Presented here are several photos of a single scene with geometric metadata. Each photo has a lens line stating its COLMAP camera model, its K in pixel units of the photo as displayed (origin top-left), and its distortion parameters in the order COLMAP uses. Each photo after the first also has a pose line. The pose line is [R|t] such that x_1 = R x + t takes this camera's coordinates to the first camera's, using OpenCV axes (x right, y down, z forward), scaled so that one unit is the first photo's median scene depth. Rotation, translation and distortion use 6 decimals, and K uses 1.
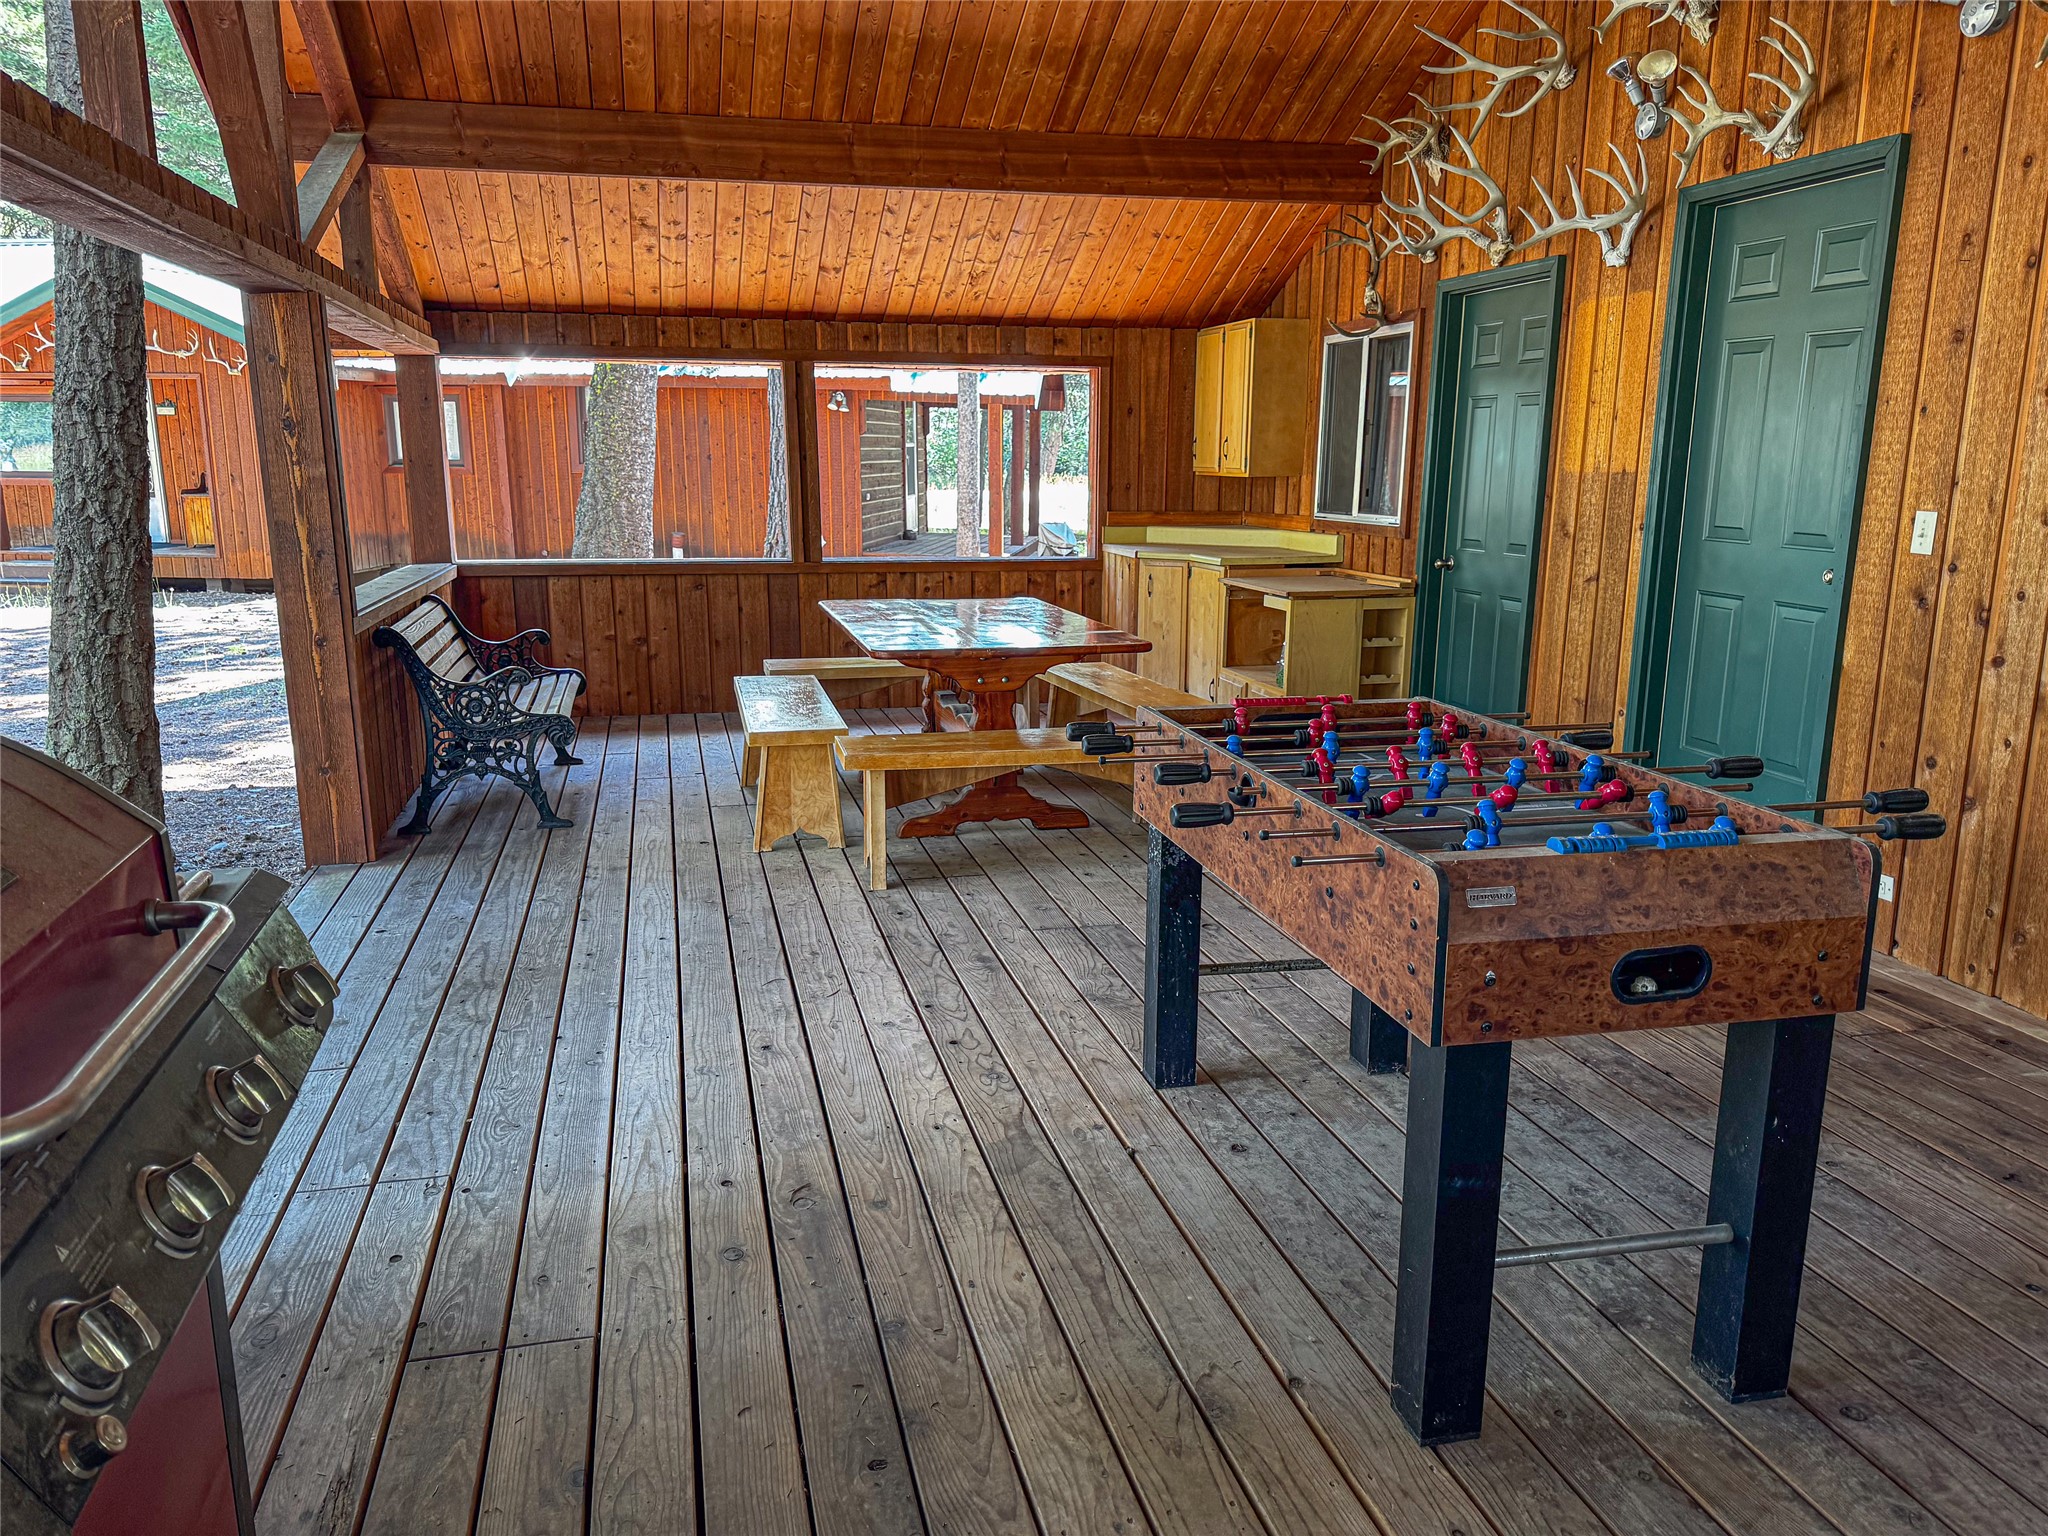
lens RADIAL K [[1469.1, 0, 1021.2], [0, 1469.1, 772.1], [0, 0, 1]] dist [0.041730, -0.032408]
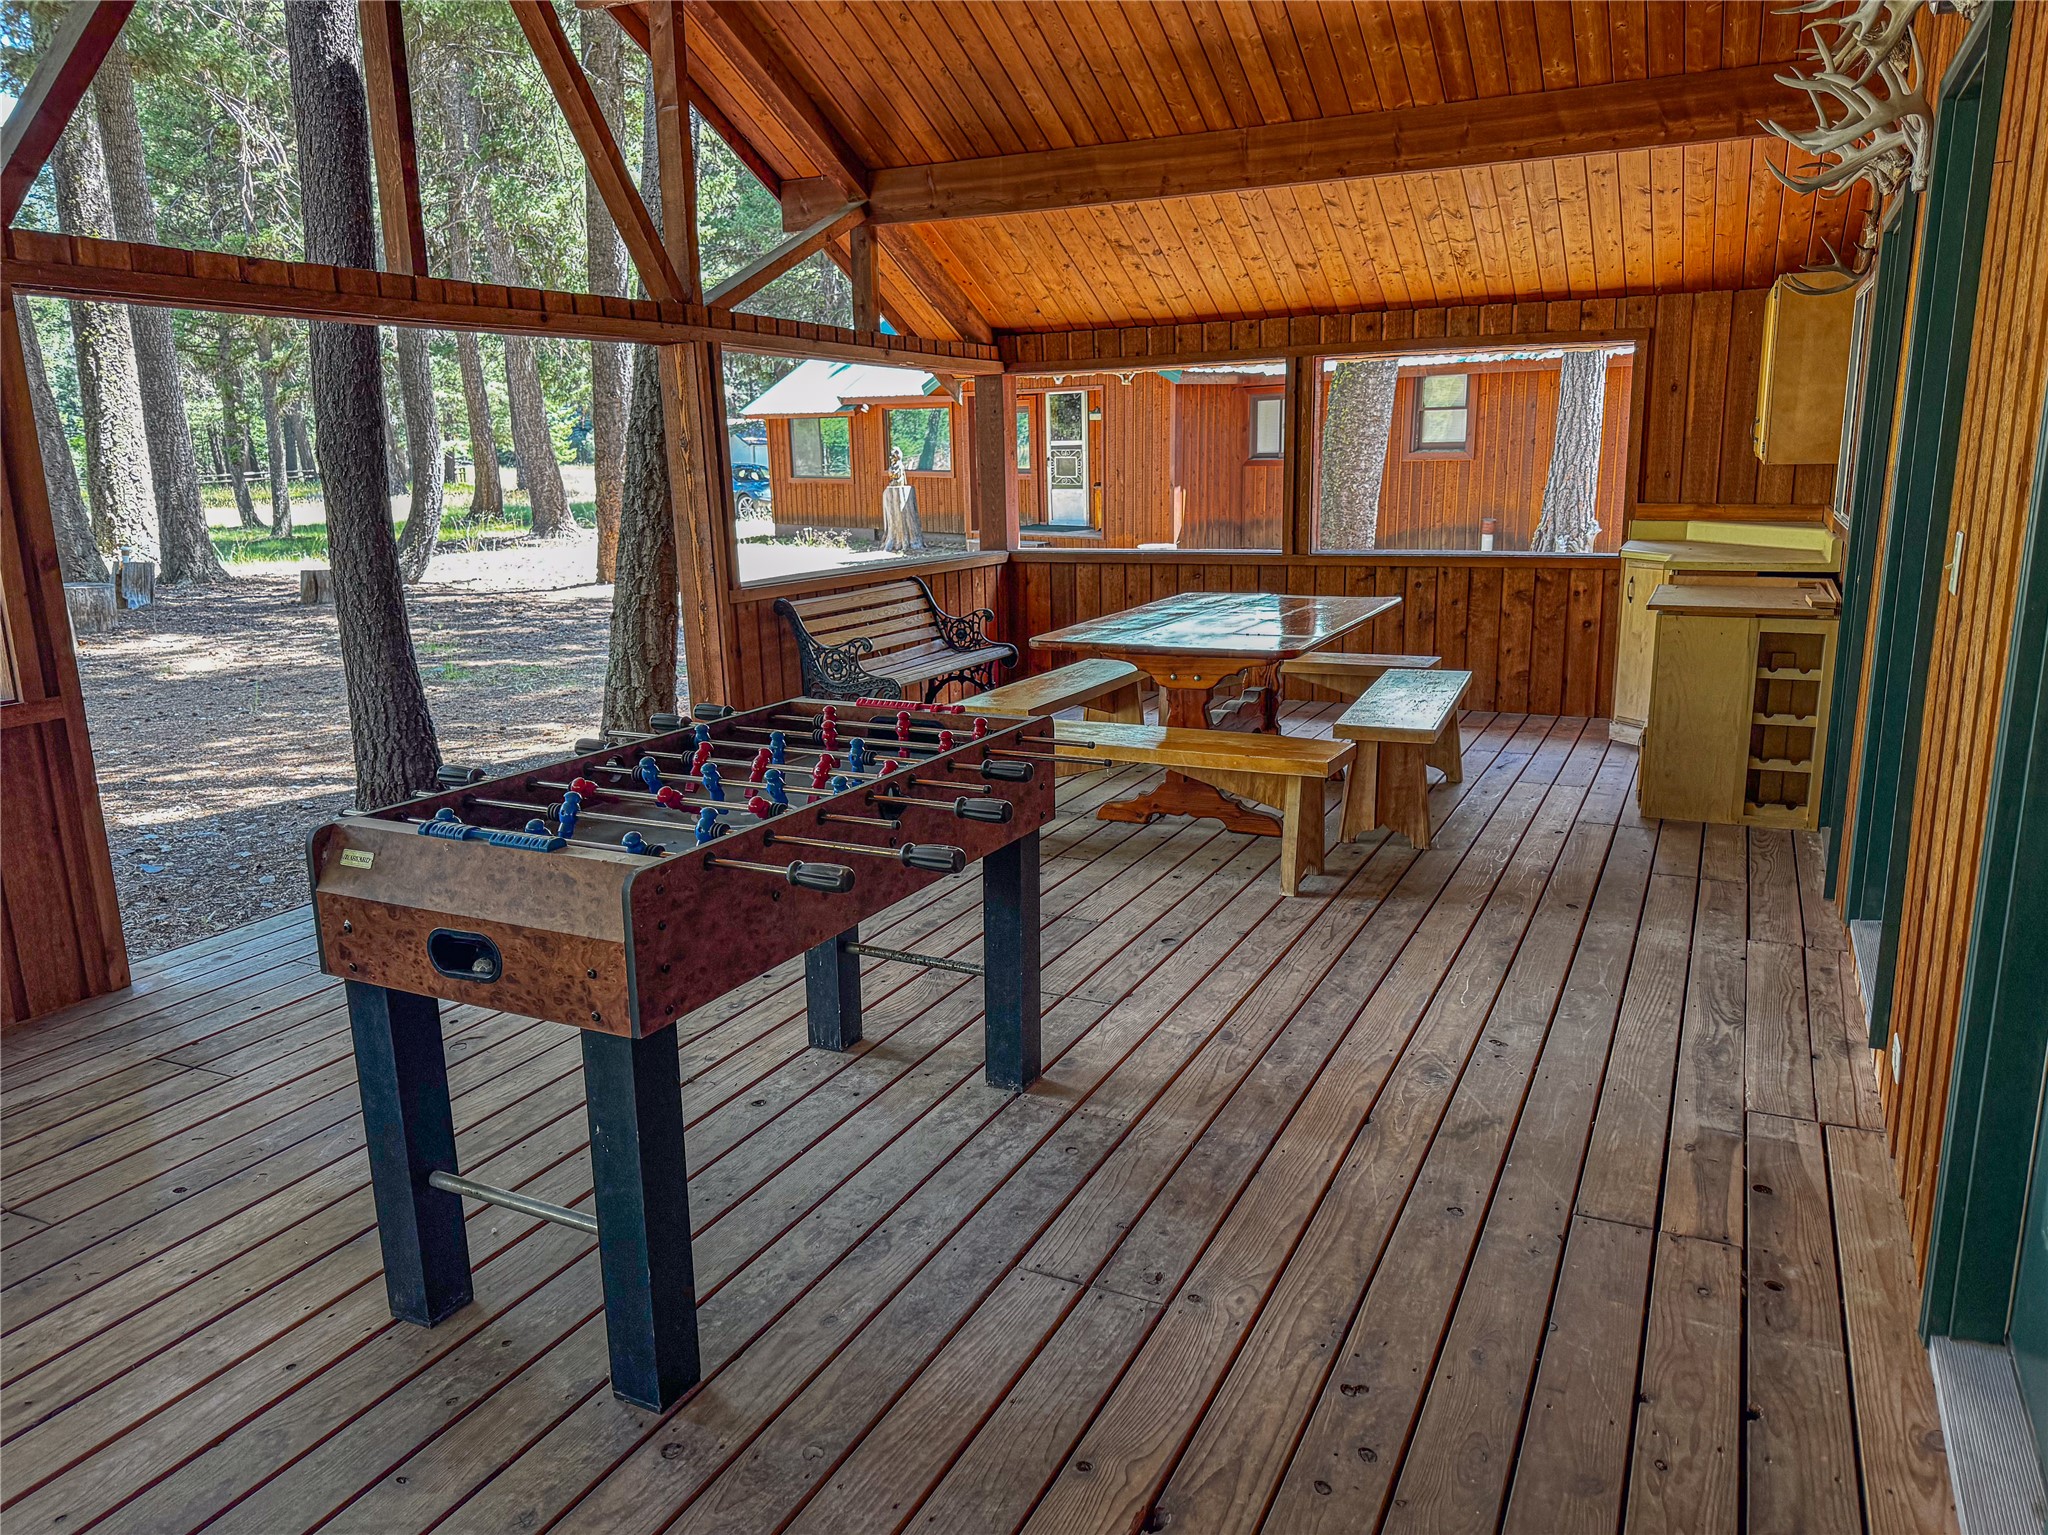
lens RADIAL K [[1450.0, 0, 1030.9], [0, 1450.0, 777.0], [0, 0, 1]] dist [0.006145, -0.014616]
pose [[0.781405, 0.120932, -0.612194, 0.418388], [-0.110522, 0.992353, 0.054958, -0.029795], [0.614159, 0.024717, 0.788795, 0.121741]]
